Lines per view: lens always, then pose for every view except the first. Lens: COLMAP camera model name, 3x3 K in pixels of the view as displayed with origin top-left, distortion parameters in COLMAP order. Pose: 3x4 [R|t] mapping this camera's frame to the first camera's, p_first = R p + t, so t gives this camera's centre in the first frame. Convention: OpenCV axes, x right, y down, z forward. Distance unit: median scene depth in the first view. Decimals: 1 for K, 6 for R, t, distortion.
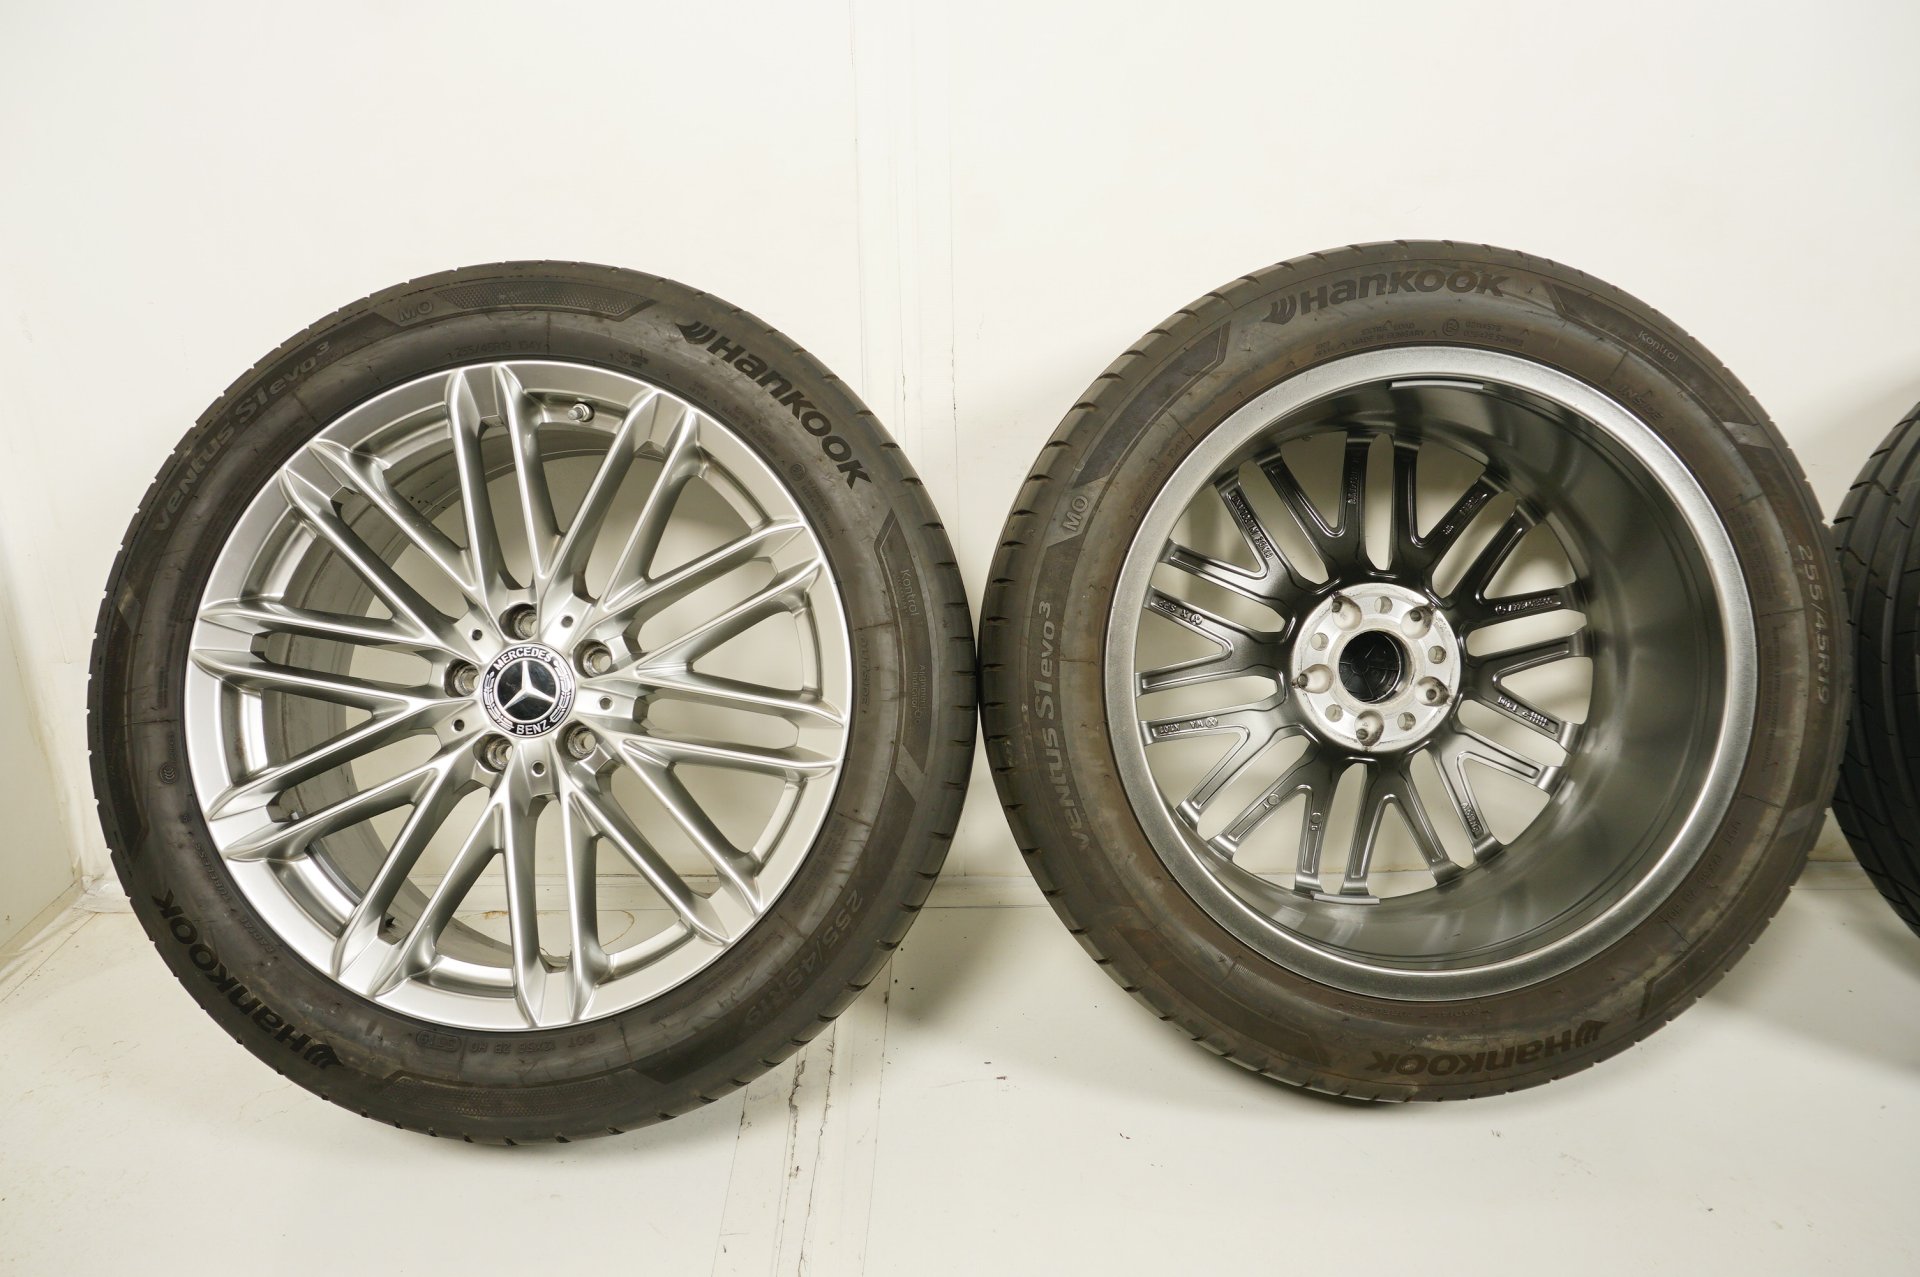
lens RADIAL K [[1341.8, 0, 960.0], [0, 1341.8, 638.5], [0, 0, 1]] dist [-0.040343, 0.002455]
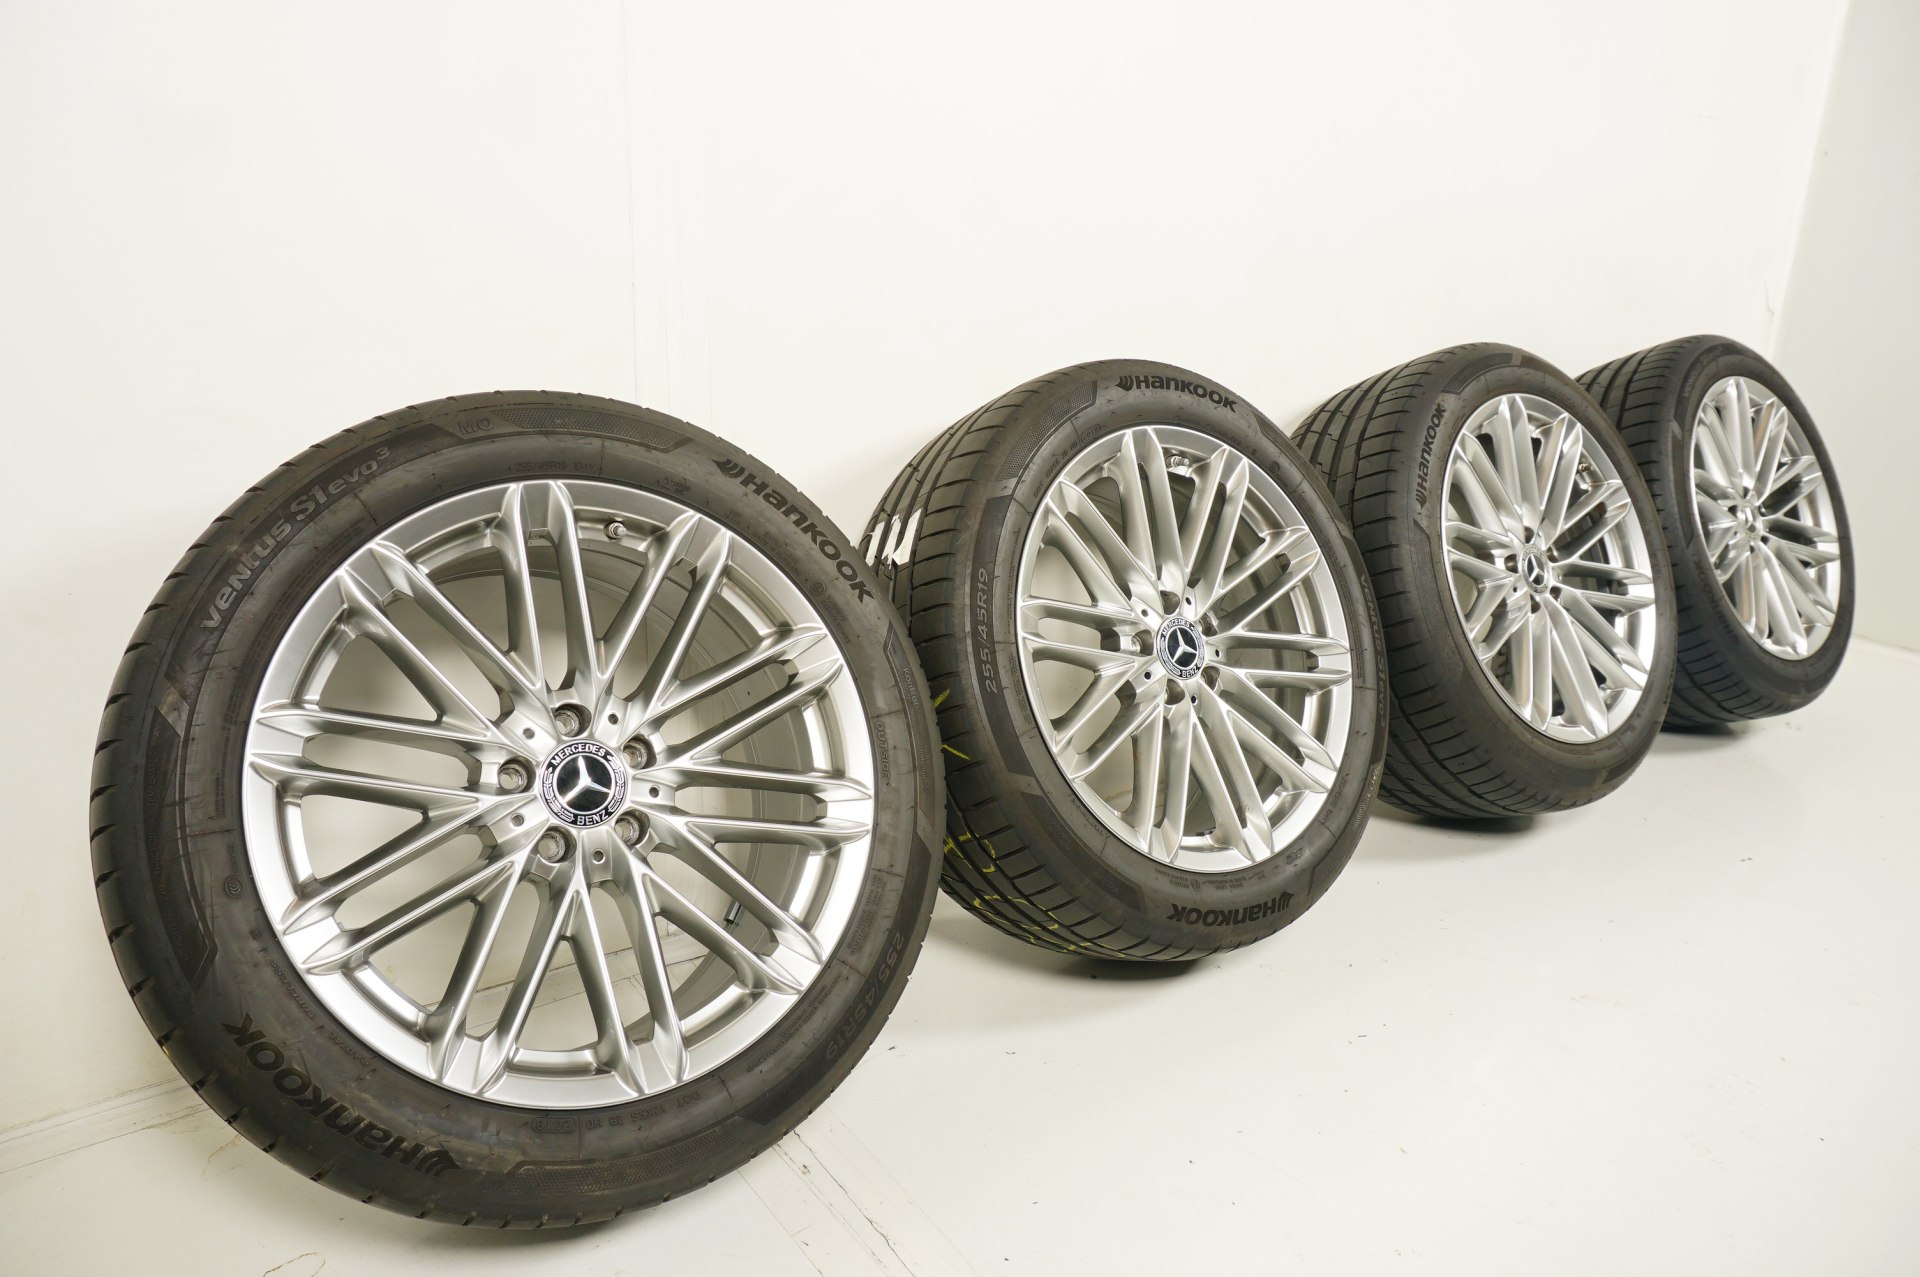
lens RADIAL K [[1349.9, 0, 960.0], [0, 1349.9, 638.5], [0, 0, 1]] dist [-0.006056, -0.000349]
pose [[0.845028, 0.009725, 0.534634, -0.660456], [0.057950, 0.992280, -0.109644, 0.060610], [-0.531573, 0.123634, 0.837941, -0.079319]]
